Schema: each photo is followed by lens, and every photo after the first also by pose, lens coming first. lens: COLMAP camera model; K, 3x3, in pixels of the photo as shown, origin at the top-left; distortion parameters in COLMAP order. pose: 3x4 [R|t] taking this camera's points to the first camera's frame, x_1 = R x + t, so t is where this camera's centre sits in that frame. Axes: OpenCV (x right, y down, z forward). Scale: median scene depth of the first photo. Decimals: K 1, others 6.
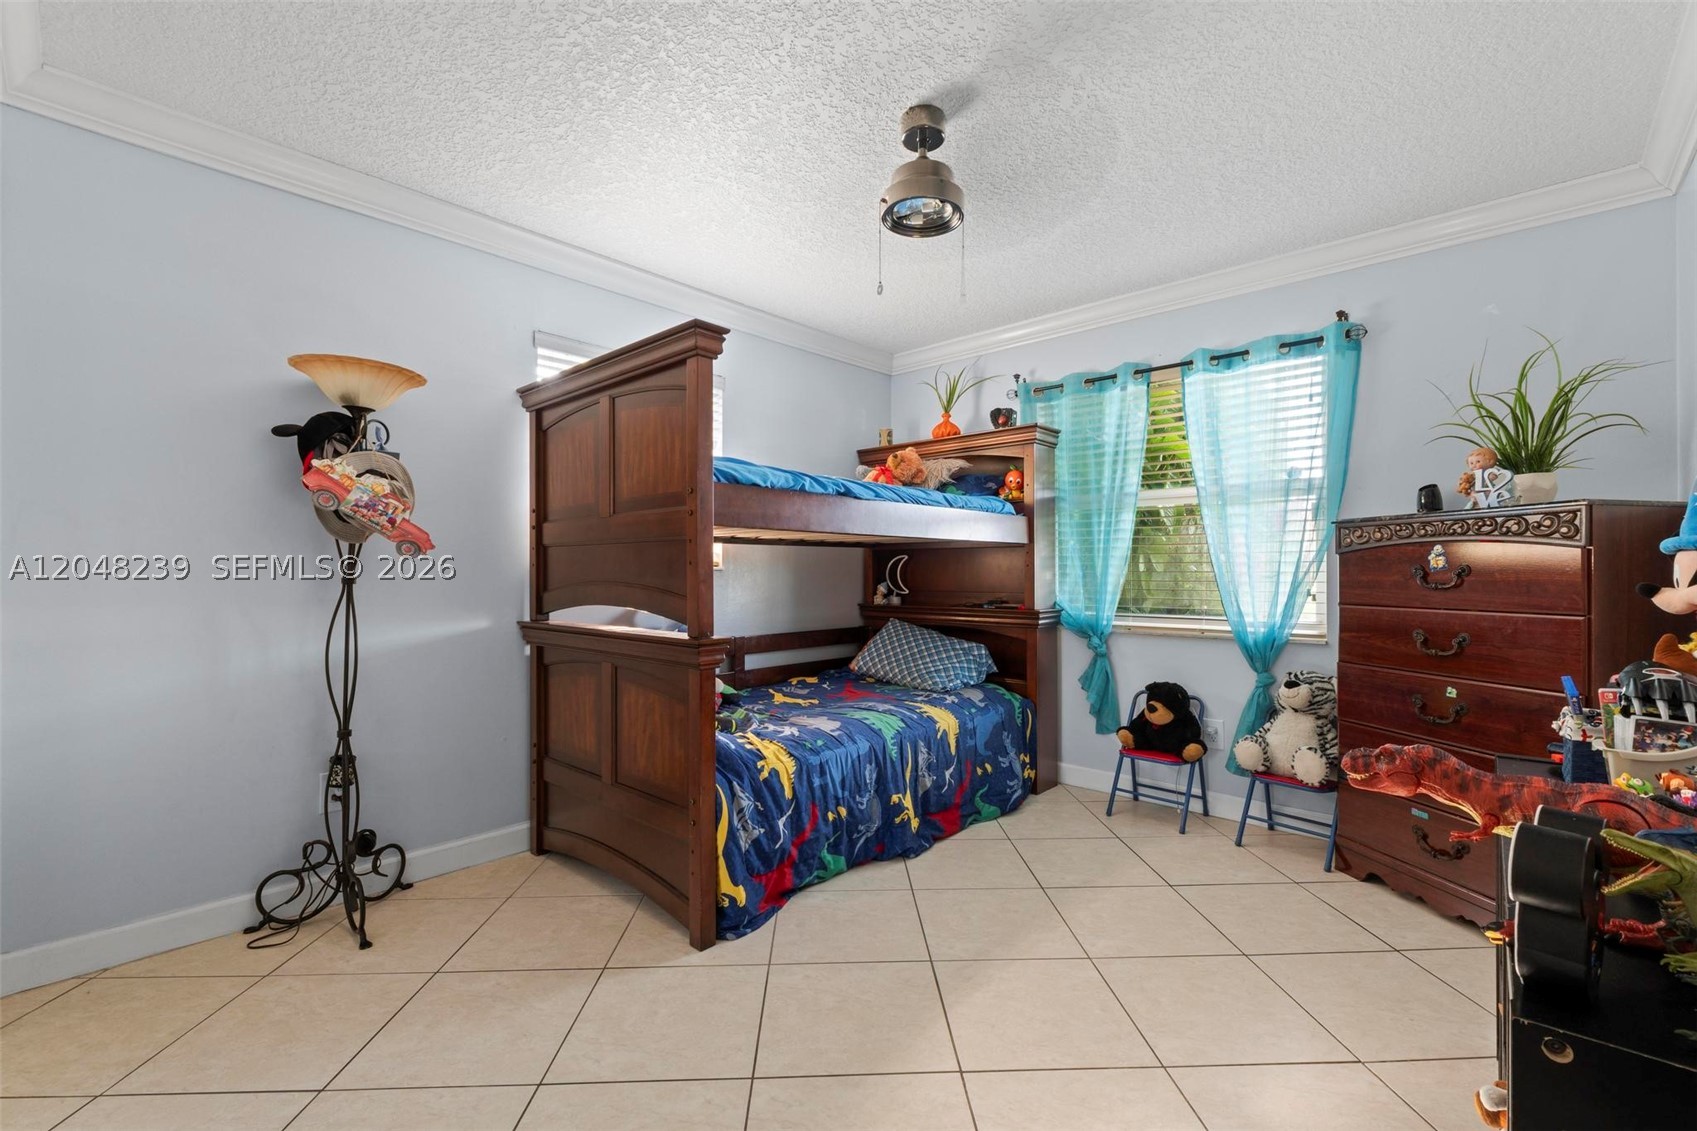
lens RADIAL K [[726.7, 0, 849.1], [0, 726.7, 565.6], [0, 0, 1]] dist [-0.002654, -0.000566]
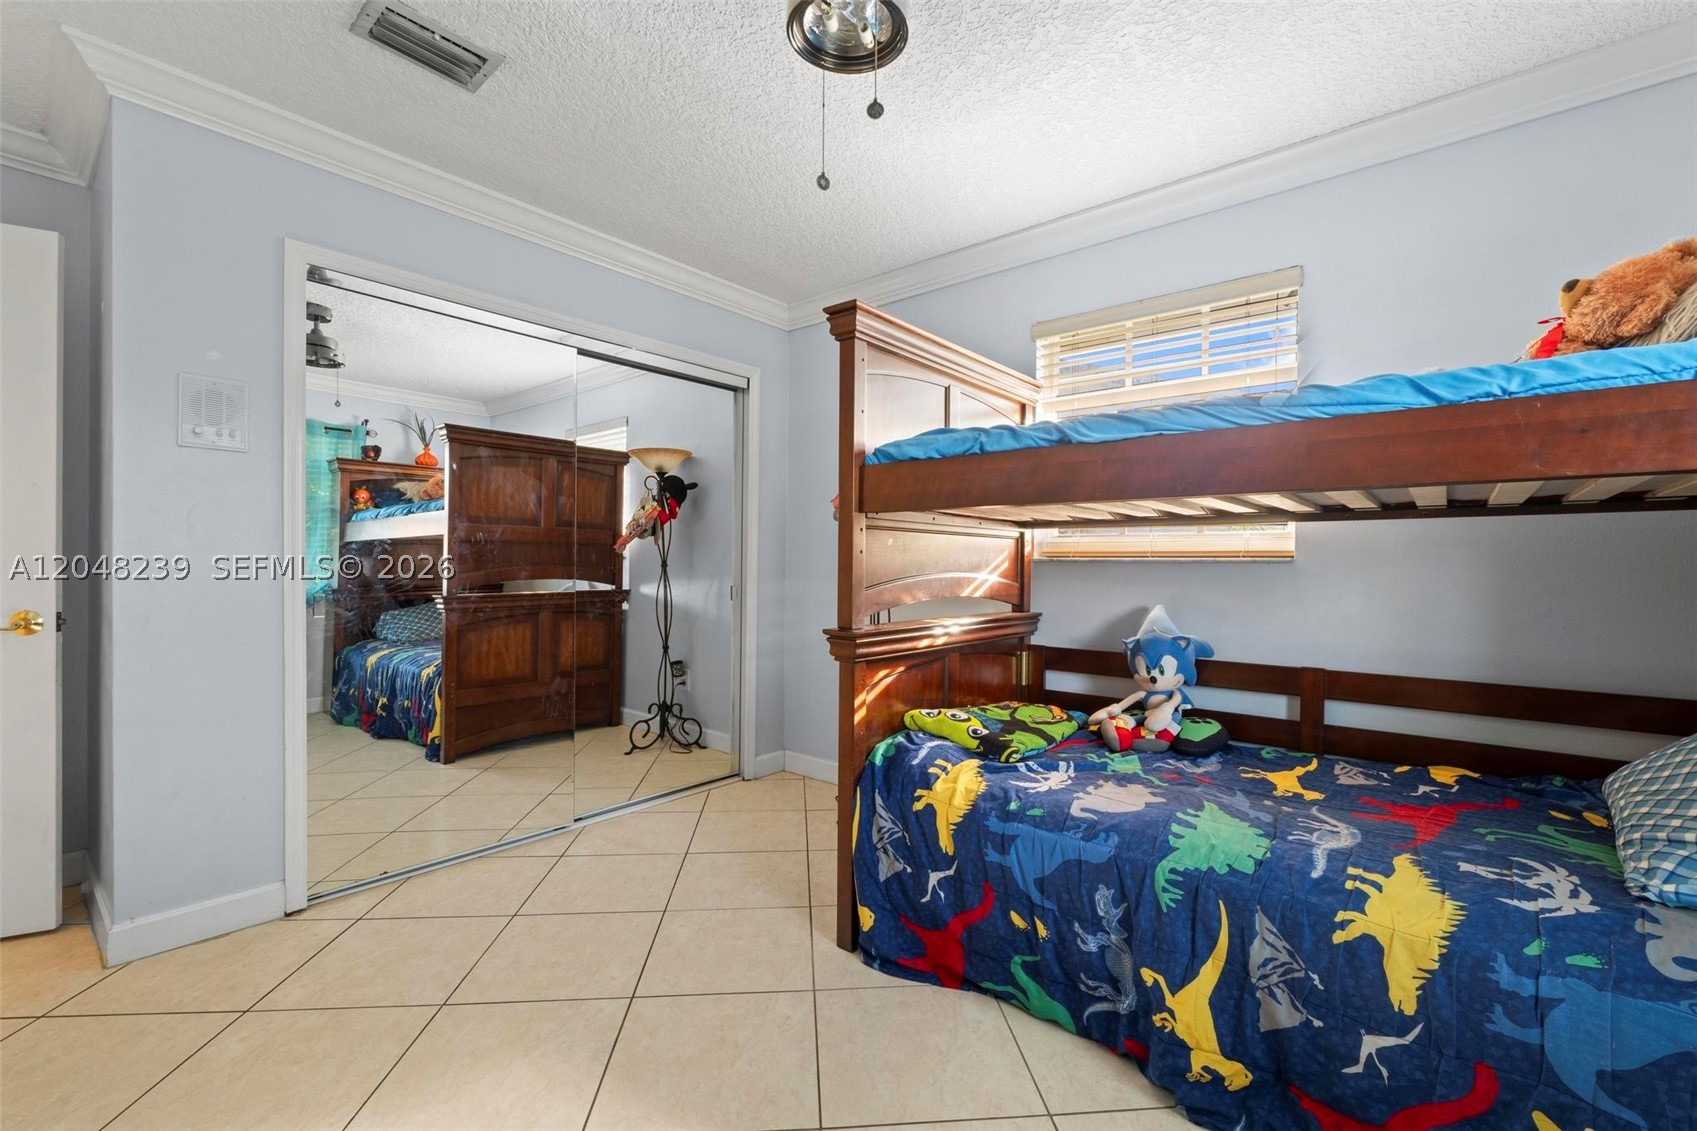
lens RADIAL K [[726.7, 0, 849.4], [0, 726.7, 561.8], [0, 0, 1]] dist [-0.002654, -0.000566]
pose [[0.051783, 0.007144, -0.998633, 0.640716], [-0.001102, 0.999974, 0.007096, 0.003474], [0.998658, 0.000733, 0.051789, 0.798208]]
